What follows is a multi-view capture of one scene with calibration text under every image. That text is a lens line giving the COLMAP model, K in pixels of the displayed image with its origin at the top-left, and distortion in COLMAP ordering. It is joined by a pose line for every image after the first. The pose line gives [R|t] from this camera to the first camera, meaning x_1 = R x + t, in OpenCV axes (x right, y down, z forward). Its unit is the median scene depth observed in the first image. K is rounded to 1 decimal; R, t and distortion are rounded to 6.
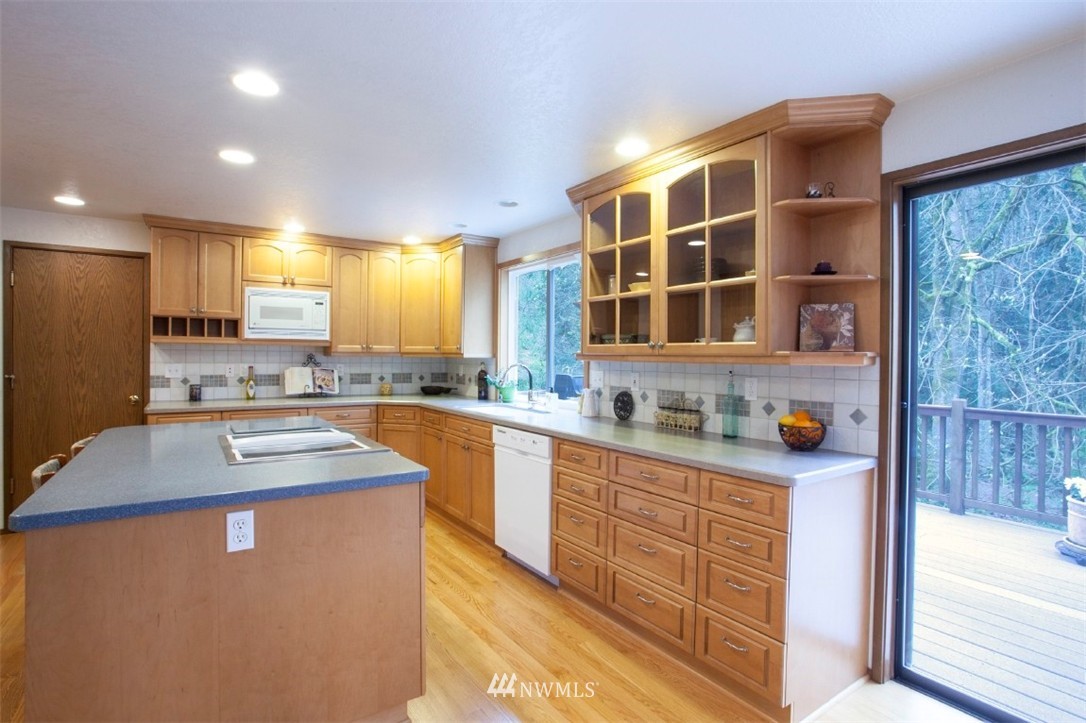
lens RADIAL K [[526.9, 0, 543.6], [0, 526.9, 360.7], [0, 0, 1]] dist [-0.004641, -0.000256]
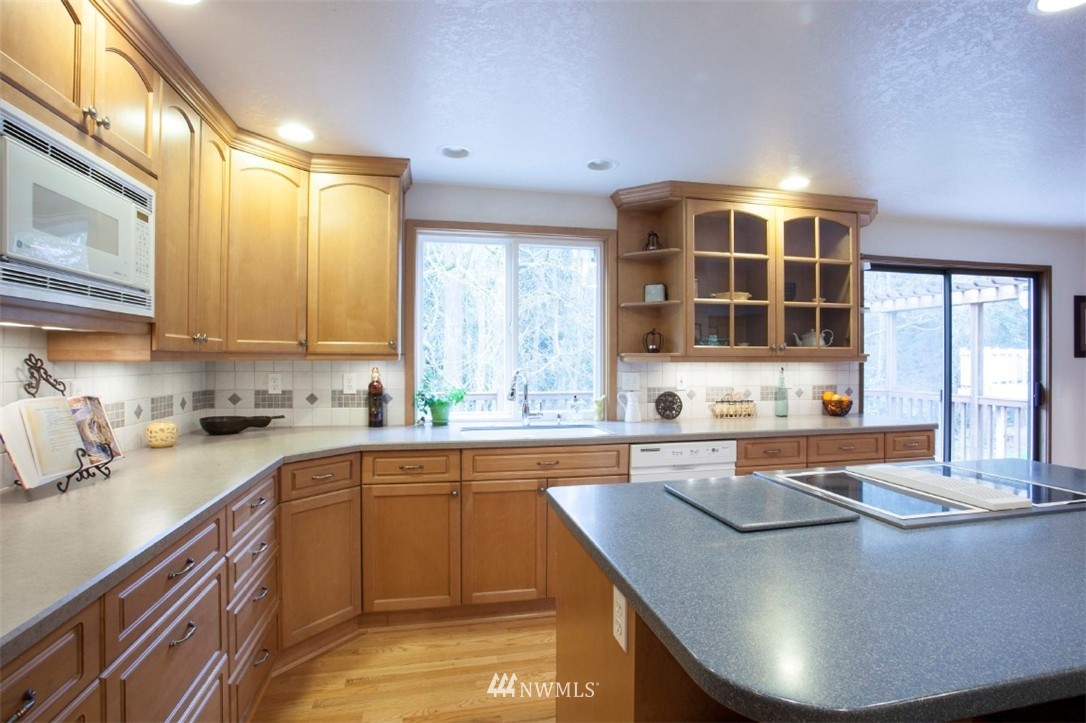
lens RADIAL K [[526.9, 0, 545.6], [0, 526.9, 357.8], [0, 0, 1]] dist [-0.004641, -0.000256]
pose [[0.373474, -0.002023, 0.927638, -1.037805], [0.010374, 0.999944, -0.001996, -0.009196], [-0.927583, 0.010369, 0.373474, 0.977515]]
